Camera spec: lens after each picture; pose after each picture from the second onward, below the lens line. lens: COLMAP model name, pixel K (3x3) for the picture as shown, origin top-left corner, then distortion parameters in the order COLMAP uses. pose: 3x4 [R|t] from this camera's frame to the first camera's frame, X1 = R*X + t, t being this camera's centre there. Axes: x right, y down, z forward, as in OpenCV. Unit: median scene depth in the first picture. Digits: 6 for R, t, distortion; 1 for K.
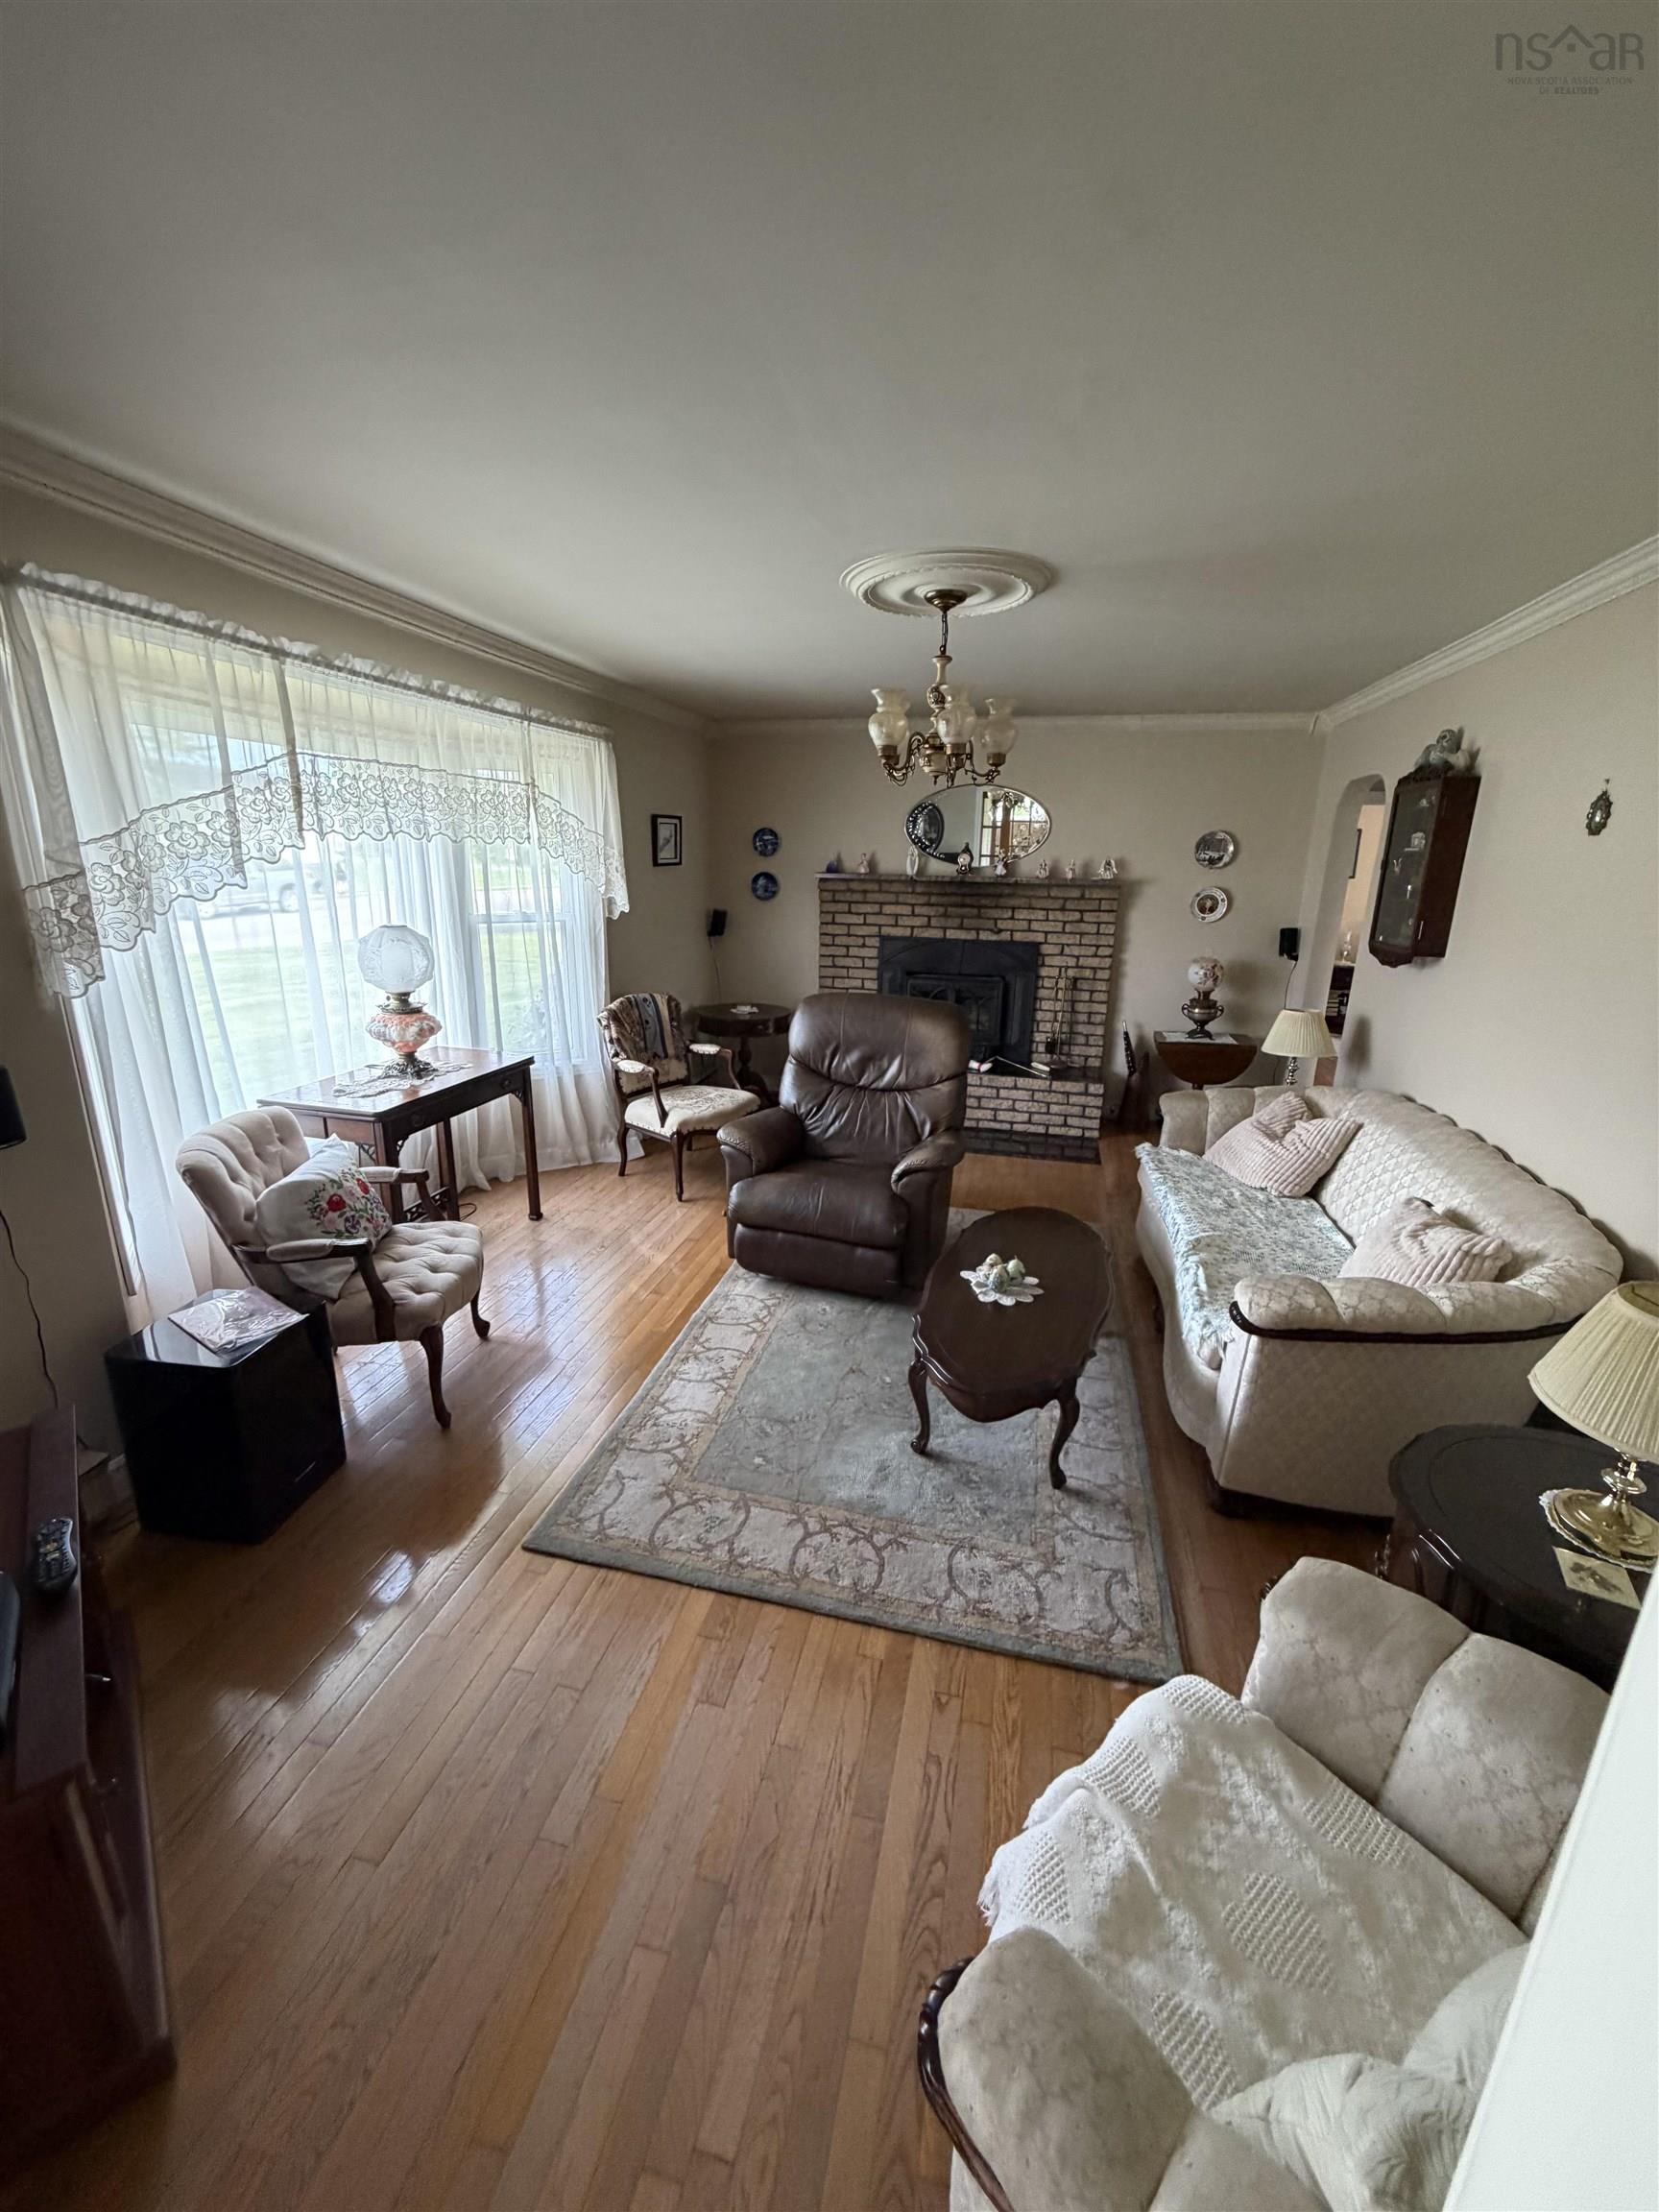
lens RADIAL K [[881.1, 0, 828.5], [0, 881.1, 1098.7], [0, 0, 1]] dist [-0.002459, 0.000801]
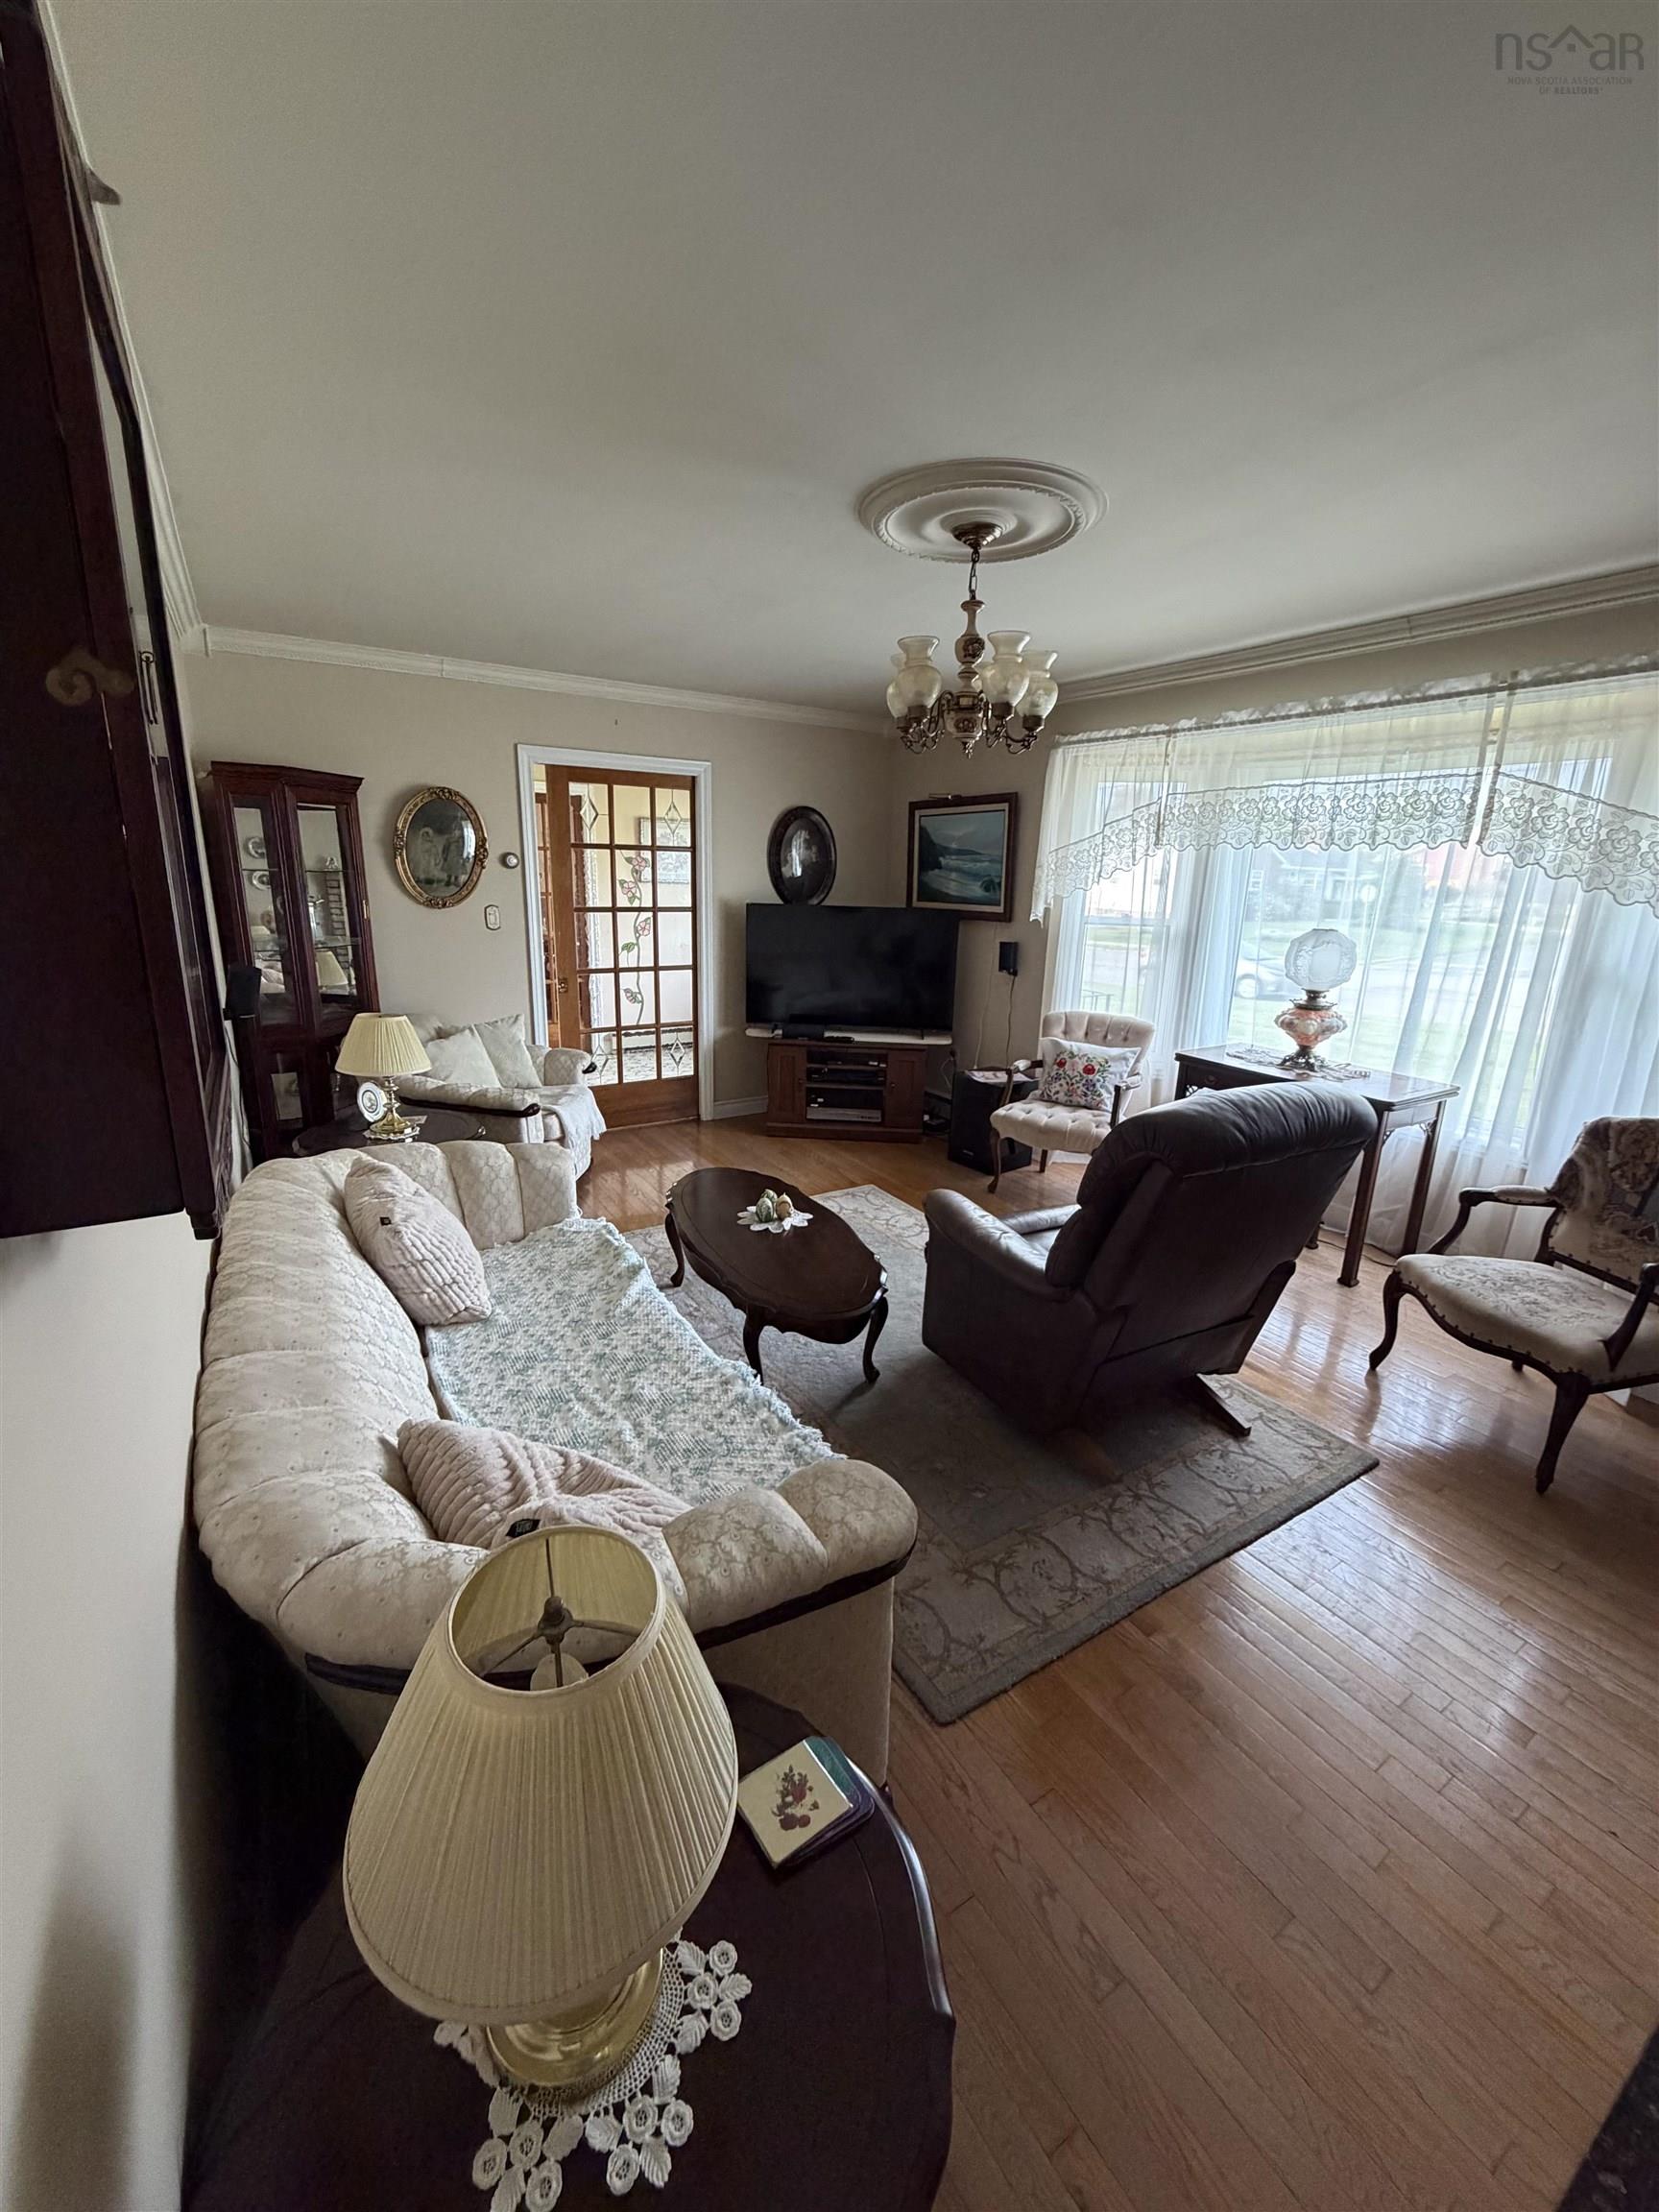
lens RADIAL K [[881.1, 0, 828.5], [0, 881.1, 1098.7], [0, 0, 1]] dist [-0.002459, 0.000801]
pose [[-0.700884, 0.147871, -0.697779, 0.760391], [-0.226143, 0.881737, 0.414003, -0.338519], [0.676477, 0.447966, -0.584556, 1.374626]]
